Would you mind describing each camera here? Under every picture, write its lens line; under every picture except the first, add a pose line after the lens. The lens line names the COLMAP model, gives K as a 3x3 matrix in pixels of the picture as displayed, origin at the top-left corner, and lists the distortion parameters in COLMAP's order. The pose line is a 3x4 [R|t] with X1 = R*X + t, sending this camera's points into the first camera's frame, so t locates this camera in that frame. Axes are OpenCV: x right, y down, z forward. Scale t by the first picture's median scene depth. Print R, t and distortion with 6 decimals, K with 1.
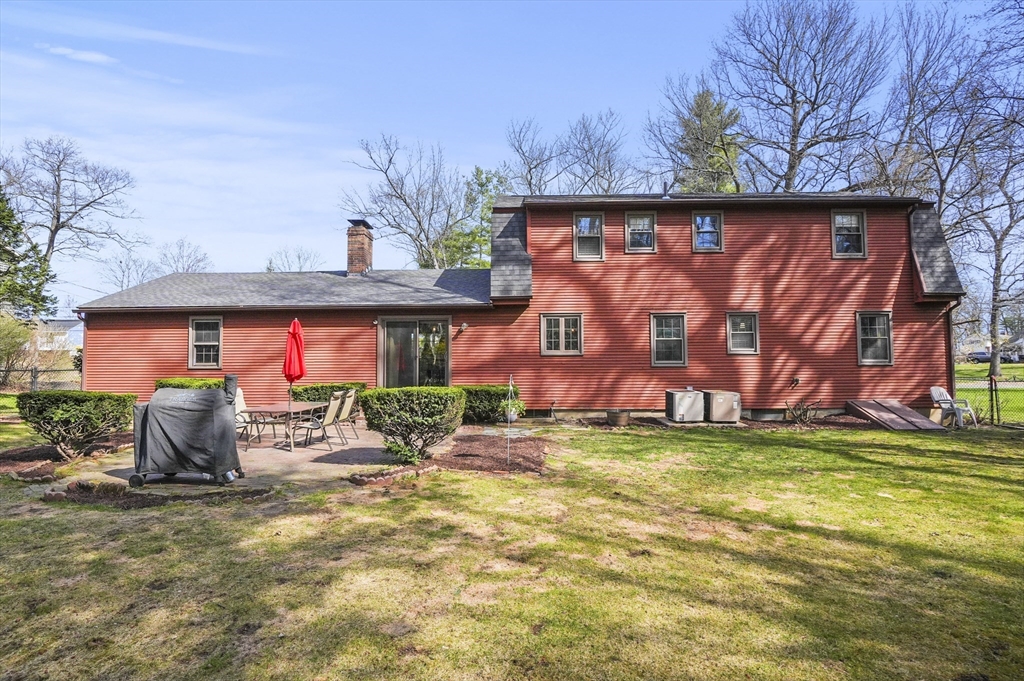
lens RADIAL K [[485.7, 0, 512.0], [0, 485.7, 340.5], [0, 0, 1]] dist [0.000173, 0.000029]
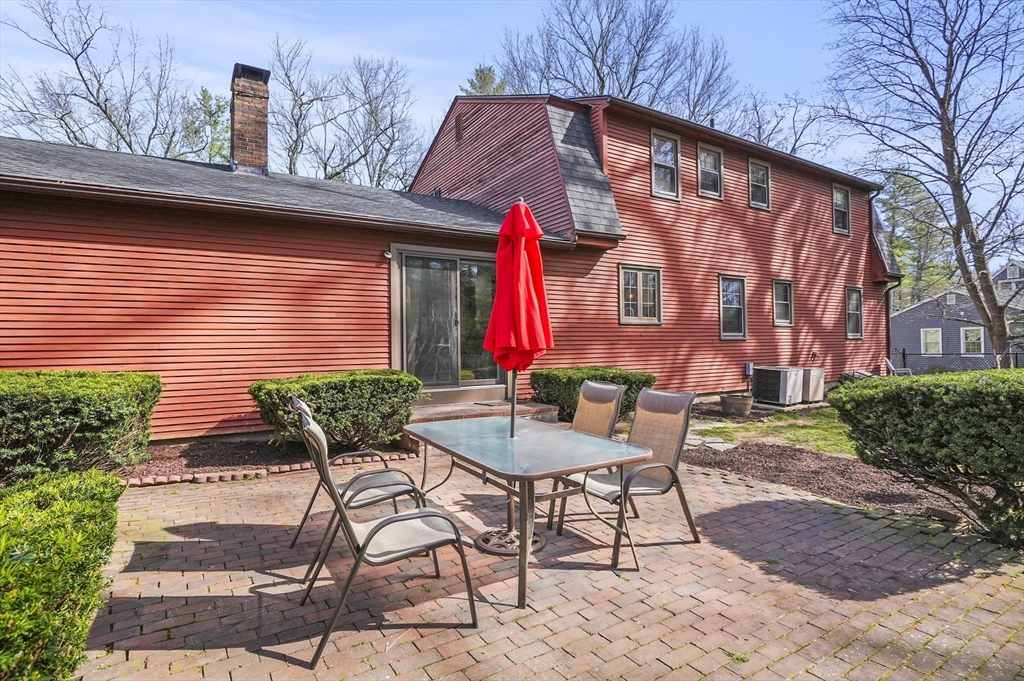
lens RADIAL K [[501.8, 0, 512.0], [0, 501.8, 340.5], [0, 0, 1]] dist [-0.002558, -0.000397]
pose [[0.857687, 0.000486, 0.514172, -0.440401], [-0.018904, 0.999353, 0.030589, 0.035438], [-0.513825, -0.035956, 0.857141, 0.452256]]
